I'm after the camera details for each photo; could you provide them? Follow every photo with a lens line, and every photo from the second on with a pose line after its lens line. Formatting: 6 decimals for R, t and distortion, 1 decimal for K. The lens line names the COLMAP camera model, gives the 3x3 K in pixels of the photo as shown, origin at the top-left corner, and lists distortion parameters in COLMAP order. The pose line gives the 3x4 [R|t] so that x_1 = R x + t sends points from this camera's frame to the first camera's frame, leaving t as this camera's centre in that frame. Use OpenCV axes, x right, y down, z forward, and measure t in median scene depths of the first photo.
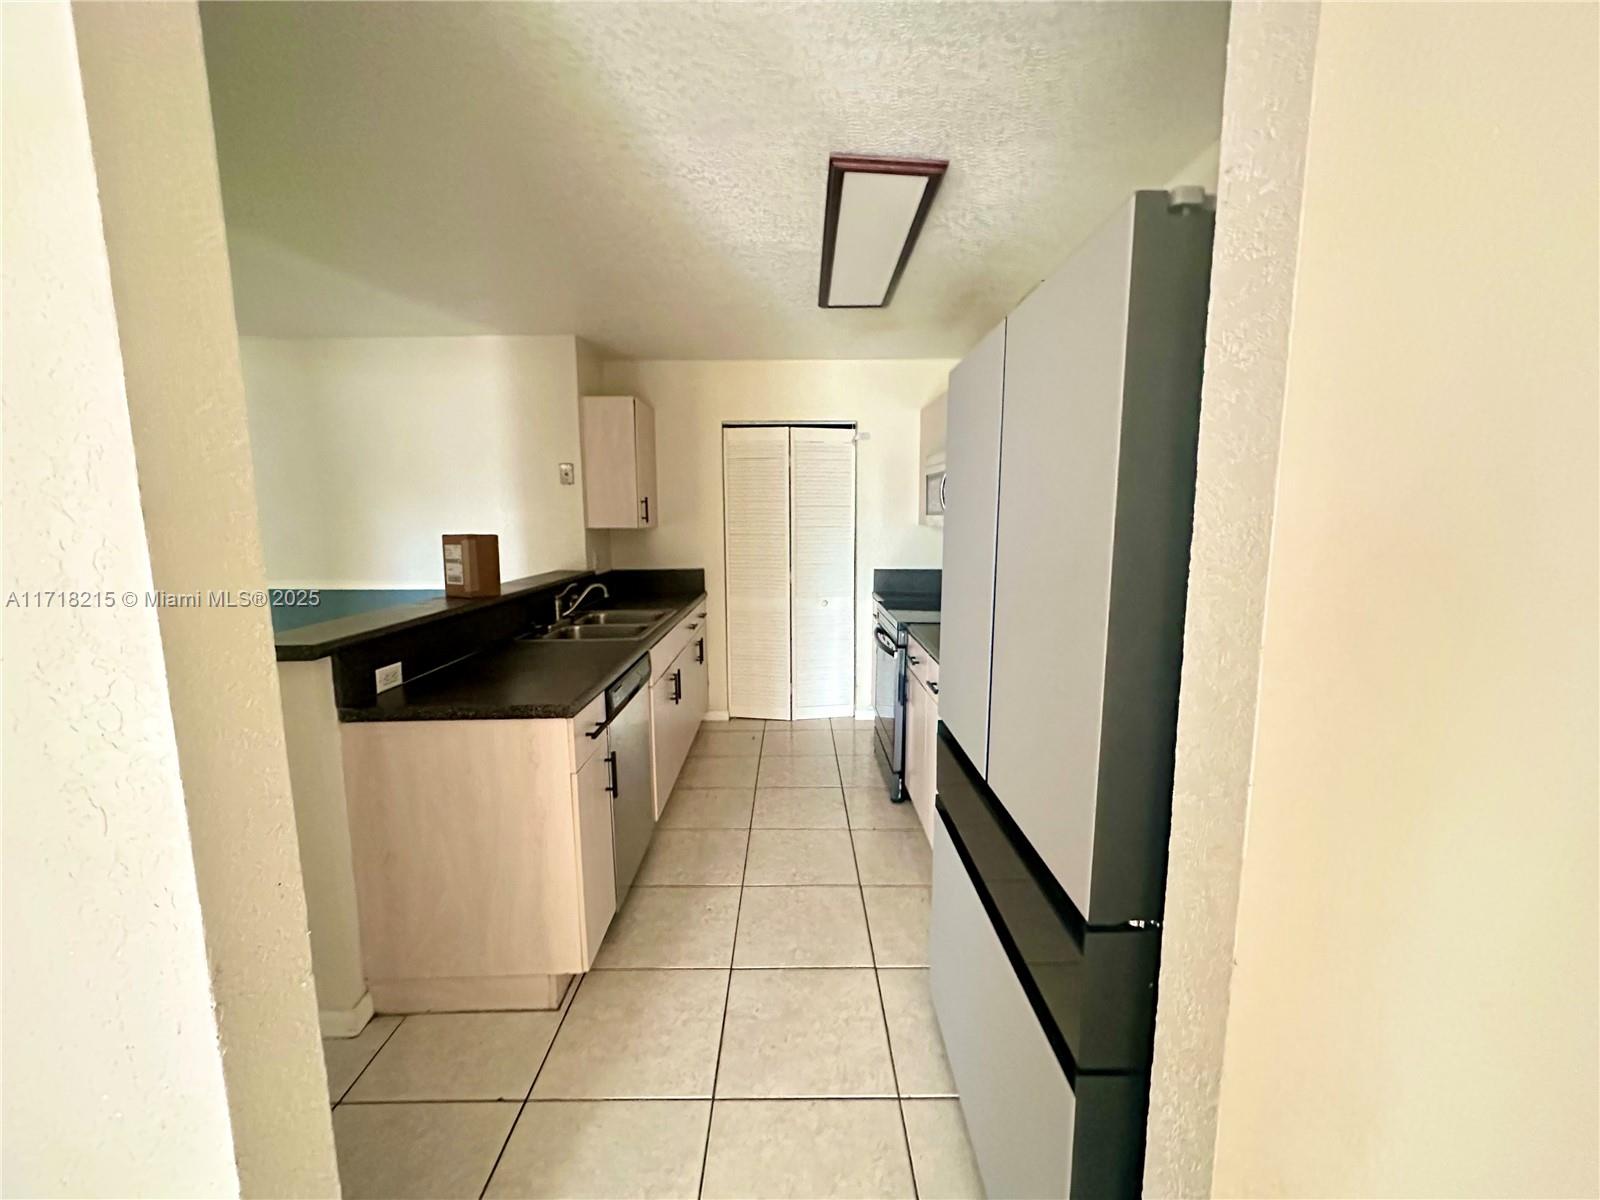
lens RADIAL K [[637.8, 0, 800.0], [0, 637.8, 600.0], [0, 0, 1]] dist [0.002292, -0.002627]
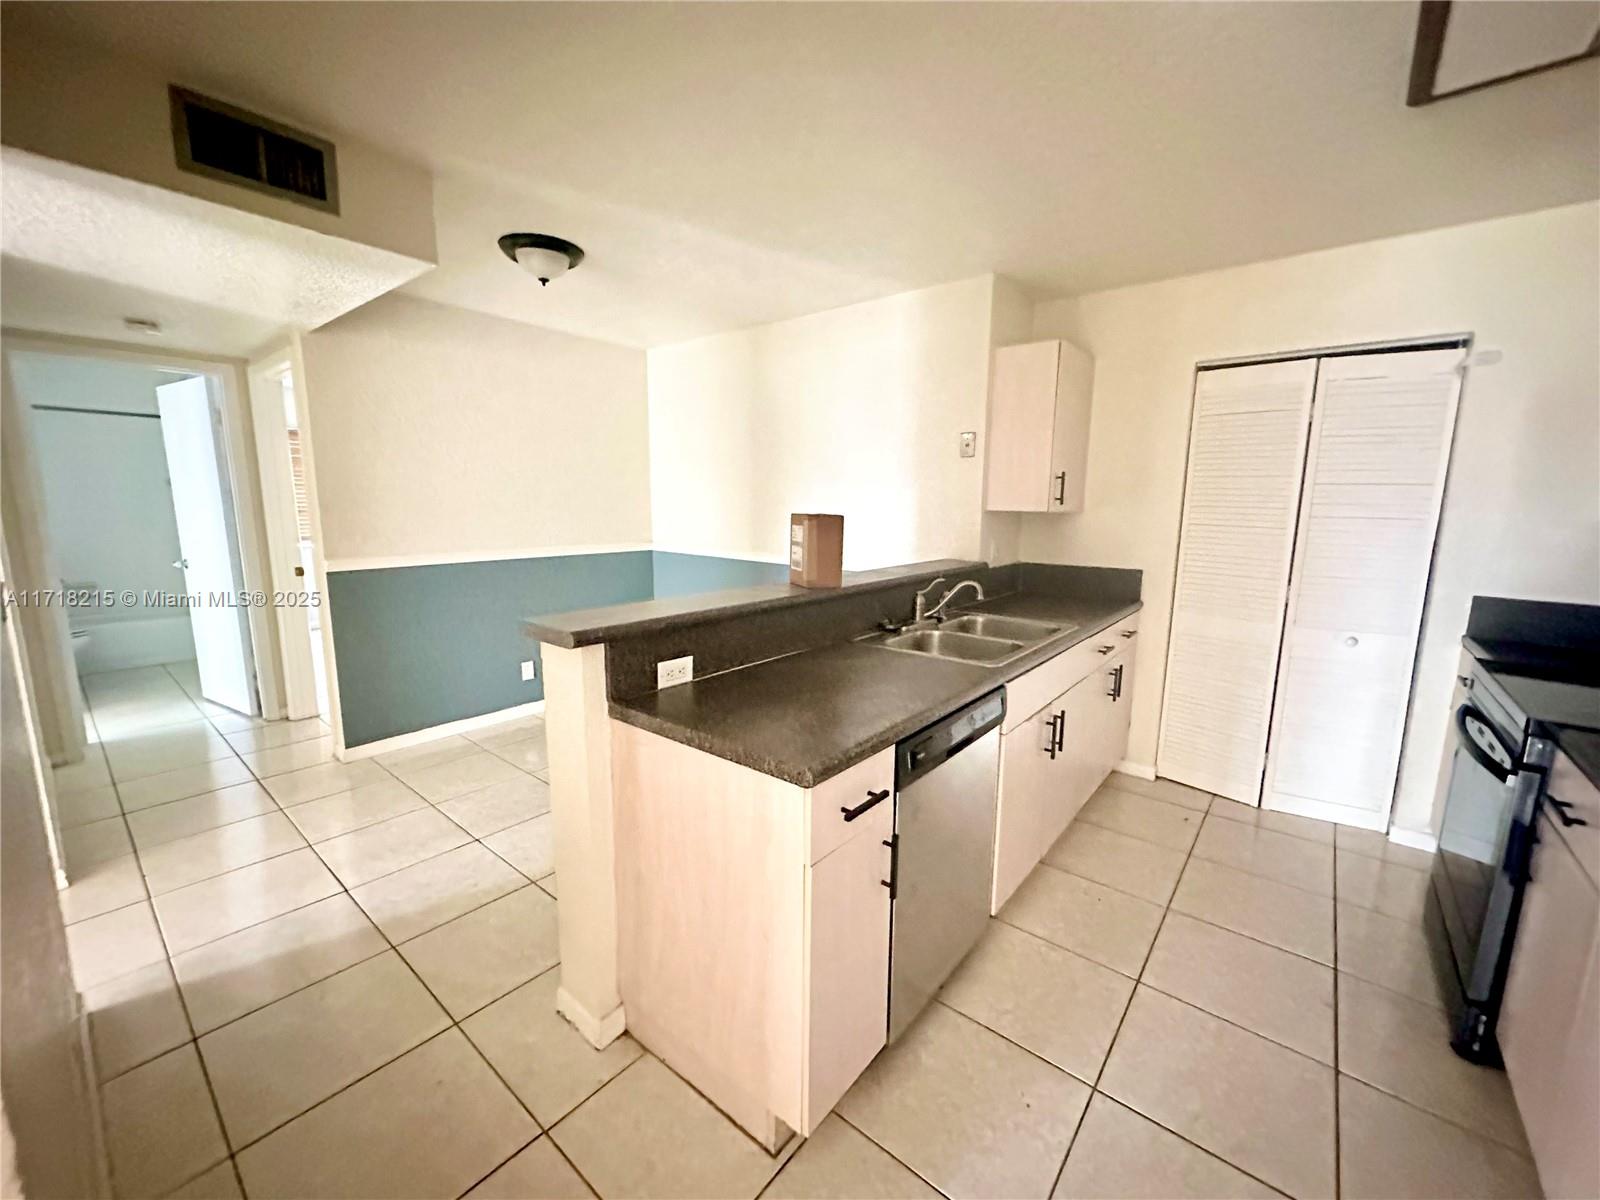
lens RADIAL K [[639.1, 0, 800.0], [0, 639.1, 600.0], [0, 0, 1]] dist [0.001579, -0.000117]
pose [[0.766441, 0.114643, -0.632001, 0.024375], [-0.097490, 0.993306, 0.061955, -0.031273], [0.634873, 0.014129, 0.772487, 0.258358]]
